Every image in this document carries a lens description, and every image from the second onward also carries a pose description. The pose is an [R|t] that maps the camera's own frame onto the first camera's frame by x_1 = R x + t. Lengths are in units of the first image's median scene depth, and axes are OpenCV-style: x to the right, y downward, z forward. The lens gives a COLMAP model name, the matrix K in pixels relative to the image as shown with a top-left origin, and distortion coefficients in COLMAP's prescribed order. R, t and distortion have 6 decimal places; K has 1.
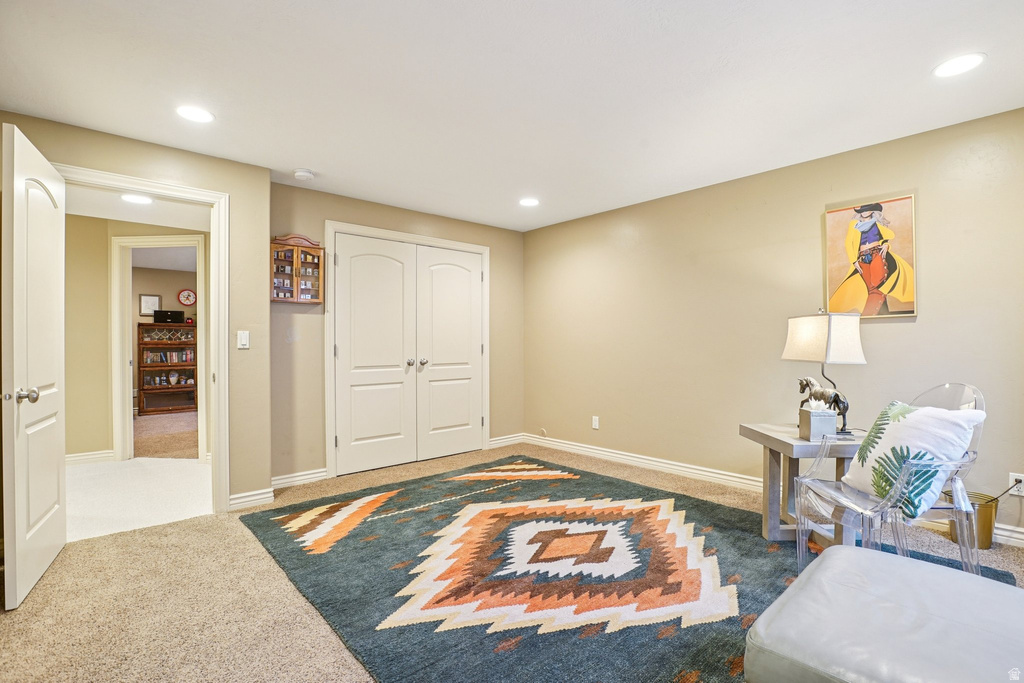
lens RADIAL K [[476.4, 0, 533.4], [0, 476.4, 340.7], [0, 0, 1]] dist [-0.030504, 0.004115]
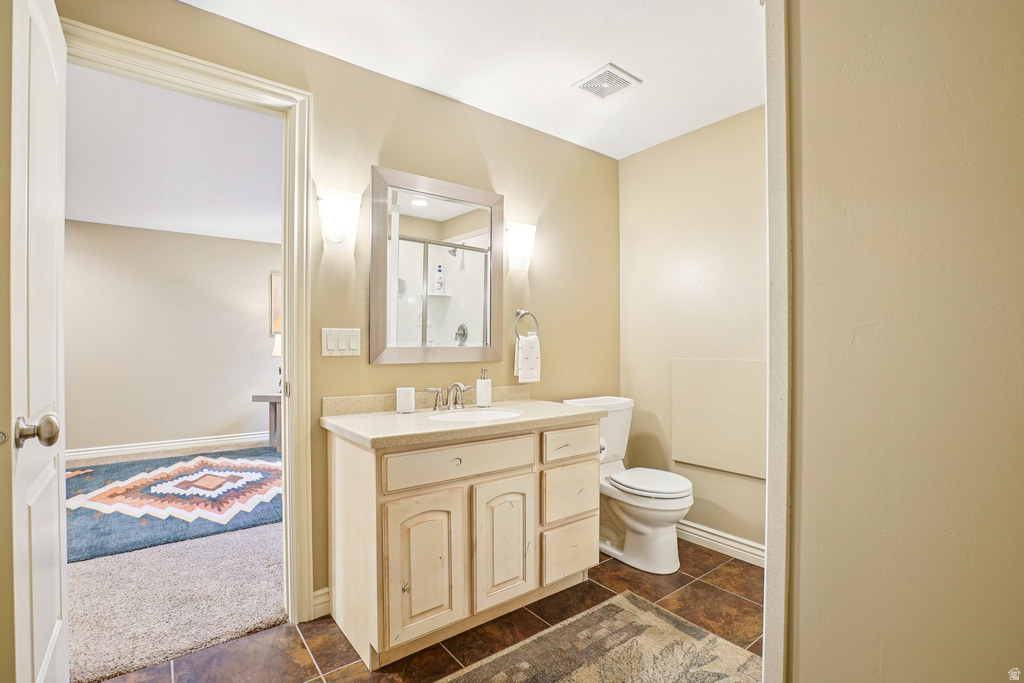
lens RADIAL K [[476.4, 0, 513.6], [0, 476.4, 343.8], [0, 0, 1]] dist [-0.030504, 0.004115]
pose [[0.090486, 0.005115, 0.995885, -1.342534], [-0.004656, 0.999978, -0.004713, -0.004082], [-0.995887, -0.004210, 0.090508, -0.099693]]
